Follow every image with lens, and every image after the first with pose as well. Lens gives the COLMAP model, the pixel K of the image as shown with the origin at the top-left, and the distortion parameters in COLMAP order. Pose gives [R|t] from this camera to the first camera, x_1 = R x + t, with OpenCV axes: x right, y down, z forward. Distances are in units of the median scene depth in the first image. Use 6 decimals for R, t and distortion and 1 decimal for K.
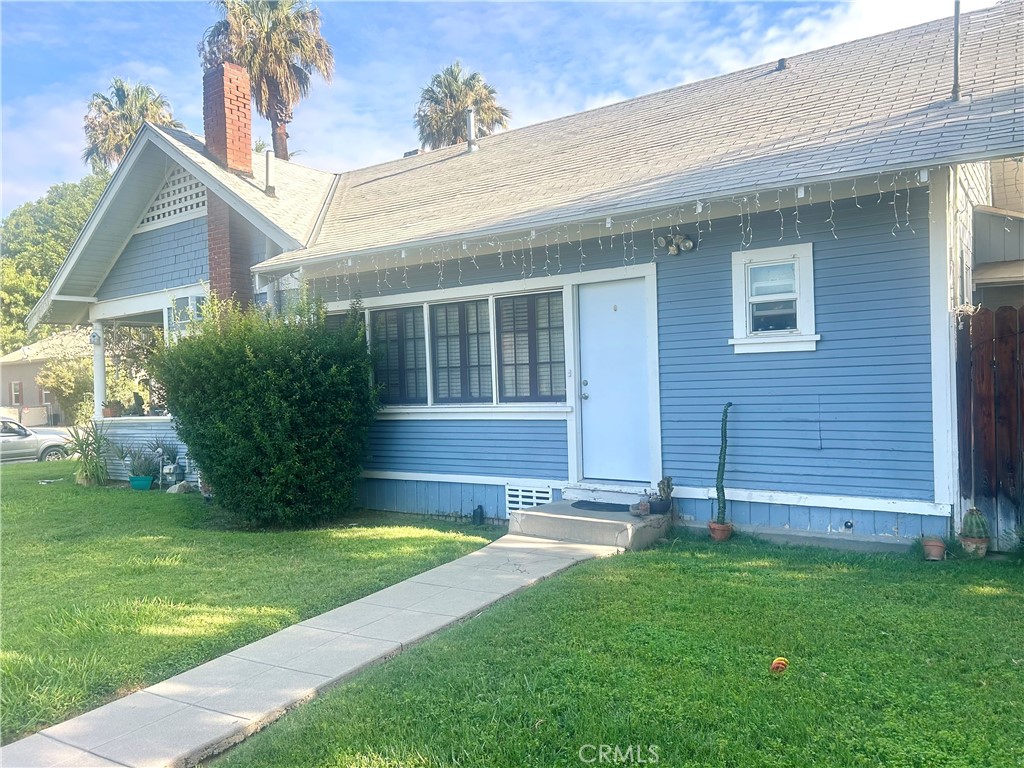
lens RADIAL K [[758.7, 0, 512.0], [0, 758.7, 384.0], [0, 0, 1]] dist [0.101160, -0.124537]
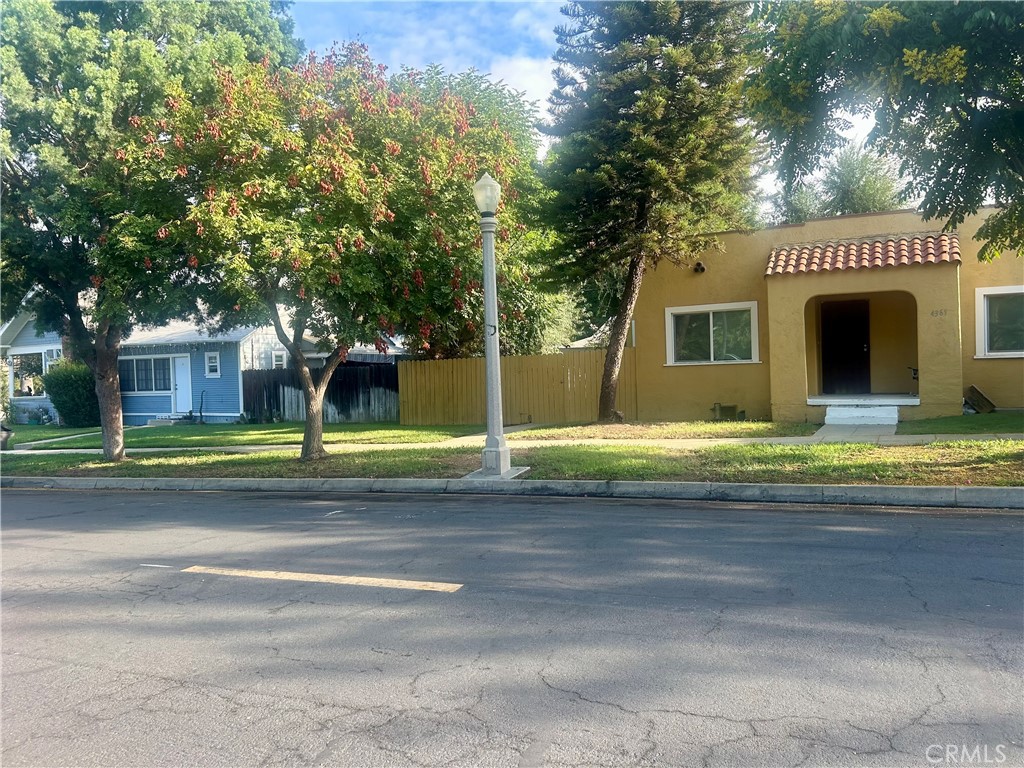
lens RADIAL K [[772.0, 0, 512.0], [0, 772.0, 384.0], [0, 0, 1]] dist [0.037950, -0.001163]
pose [[0.990706, 0.001491, 0.136009, 1.022912], [-0.003575, 0.999880, 0.015076, -0.058561], [-0.135970, -0.015422, 0.990593, -2.476327]]
